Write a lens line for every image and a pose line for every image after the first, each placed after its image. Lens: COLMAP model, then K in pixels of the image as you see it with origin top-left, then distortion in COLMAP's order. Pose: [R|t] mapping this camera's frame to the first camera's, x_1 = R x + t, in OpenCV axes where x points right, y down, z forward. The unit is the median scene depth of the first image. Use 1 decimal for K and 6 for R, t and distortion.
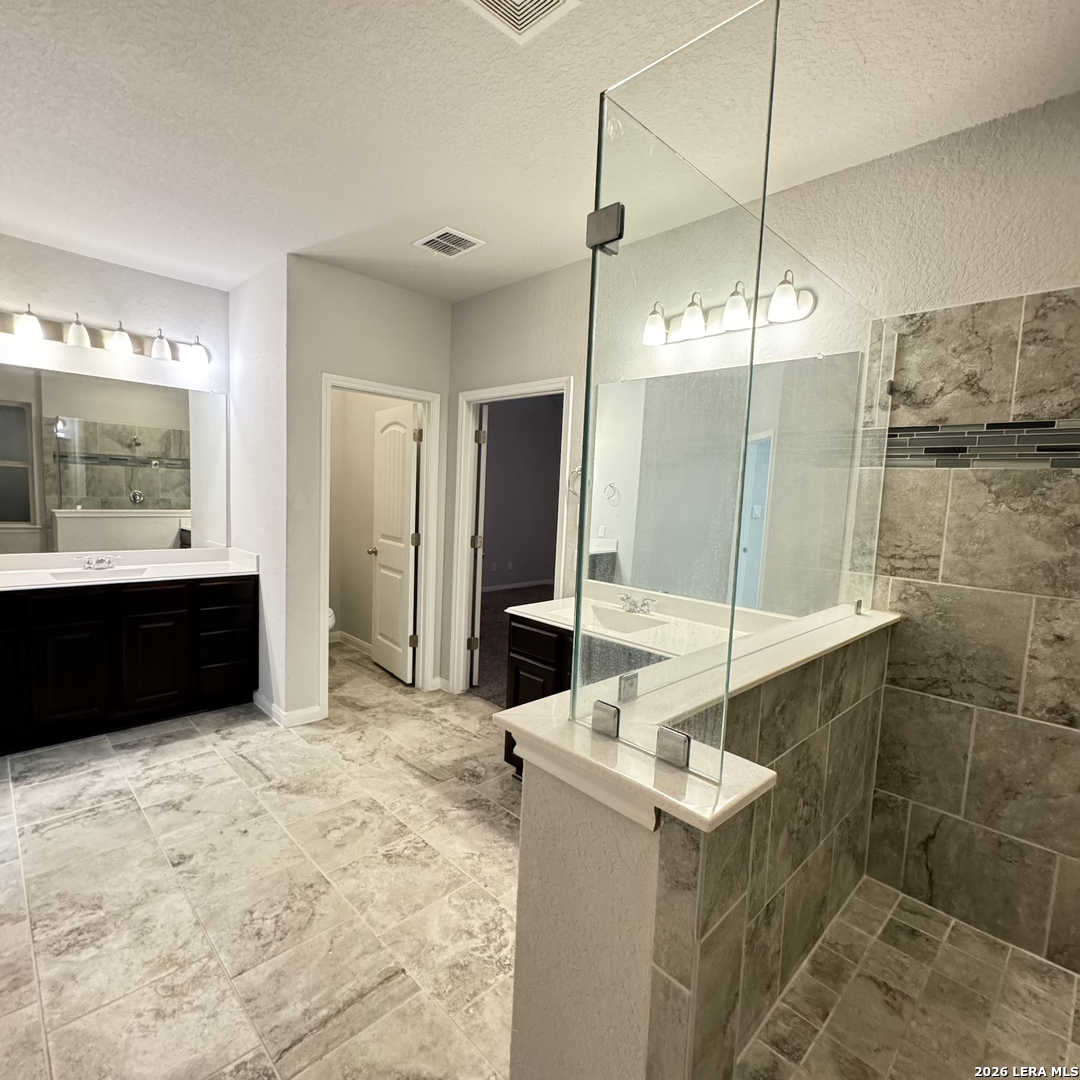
lens RADIAL K [[572.9, 0, 540.5], [0, 572.9, 545.6], [0, 0, 1]] dist [-0.003715, 0.000830]
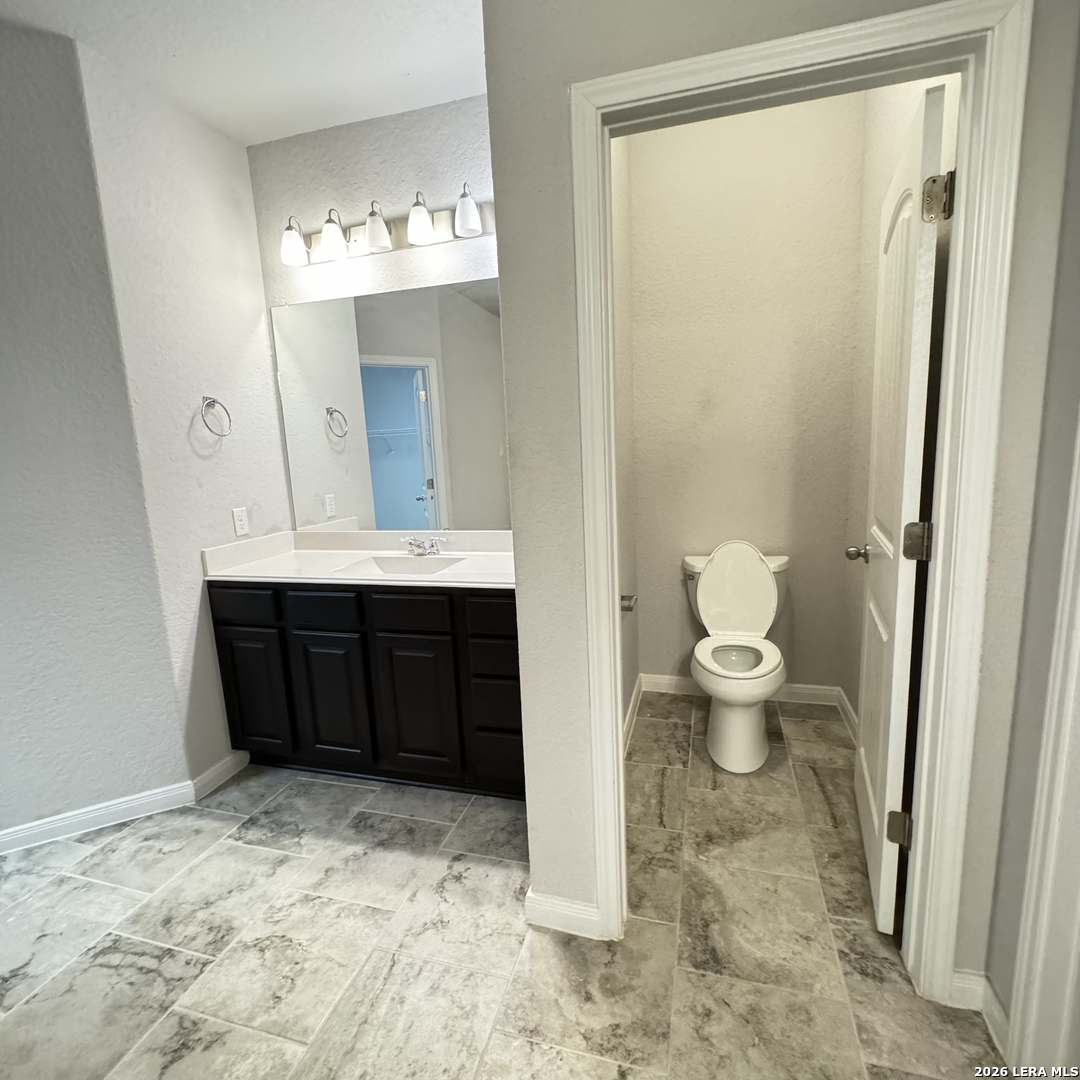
lens RADIAL K [[572.9, 0, 539.3], [0, 572.9, 542.0], [0, 0, 1]] dist [-0.003715, 0.000830]
pose [[0.482860, 0.079733, -0.872060, -0.059382], [-0.015258, 0.996461, 0.082659, -0.051175], [0.875565, -0.026606, 0.482367, 0.988498]]
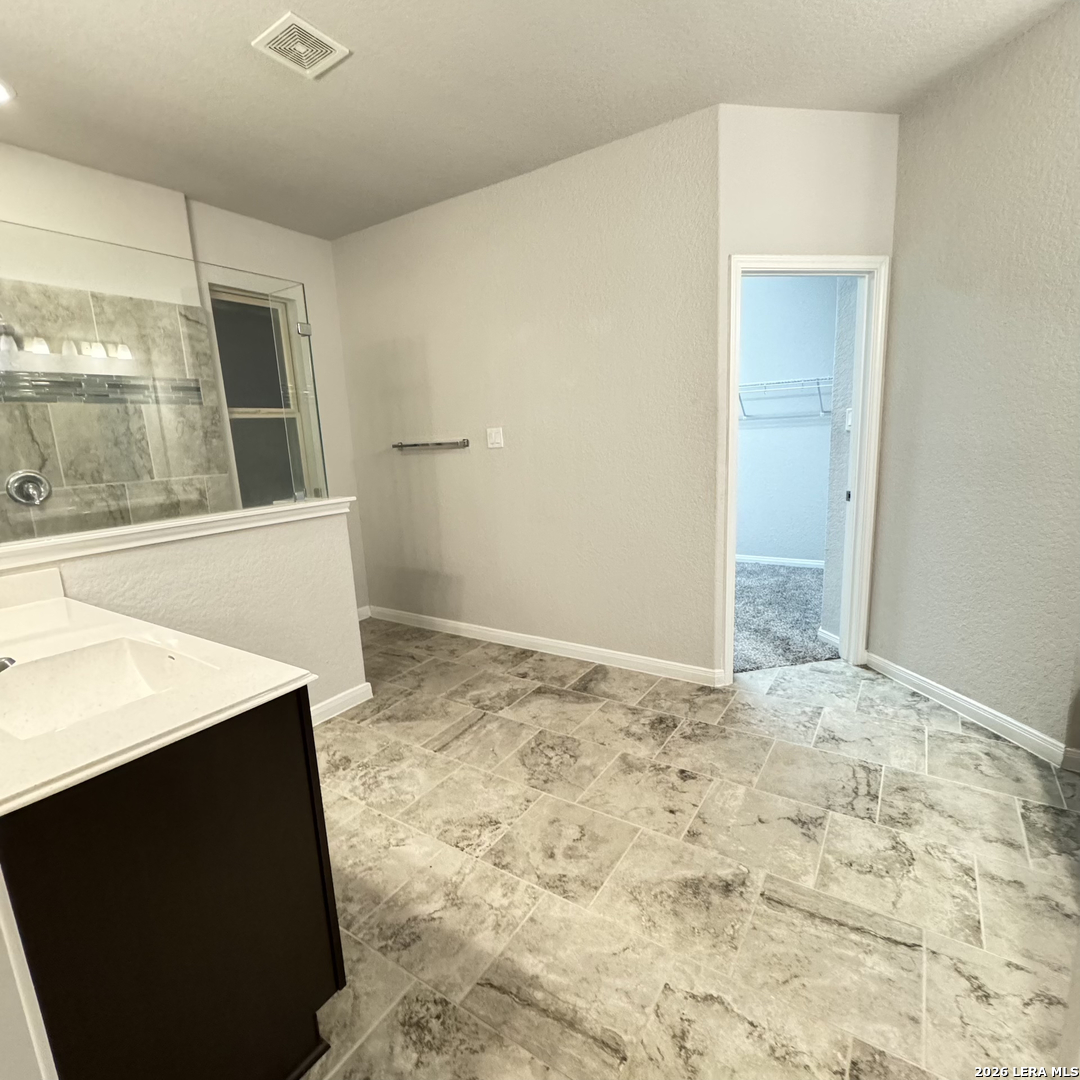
lens RADIAL K [[572.9, 0, 540.0], [0, 572.9, 542.7], [0, 0, 1]] dist [-0.003715, 0.000830]
pose [[-0.978571, 0.044048, -0.201144, -0.148287], [-0.012454, 0.962402, 0.271345, -0.104160], [0.205534, 0.268035, -0.941230, 1.463952]]
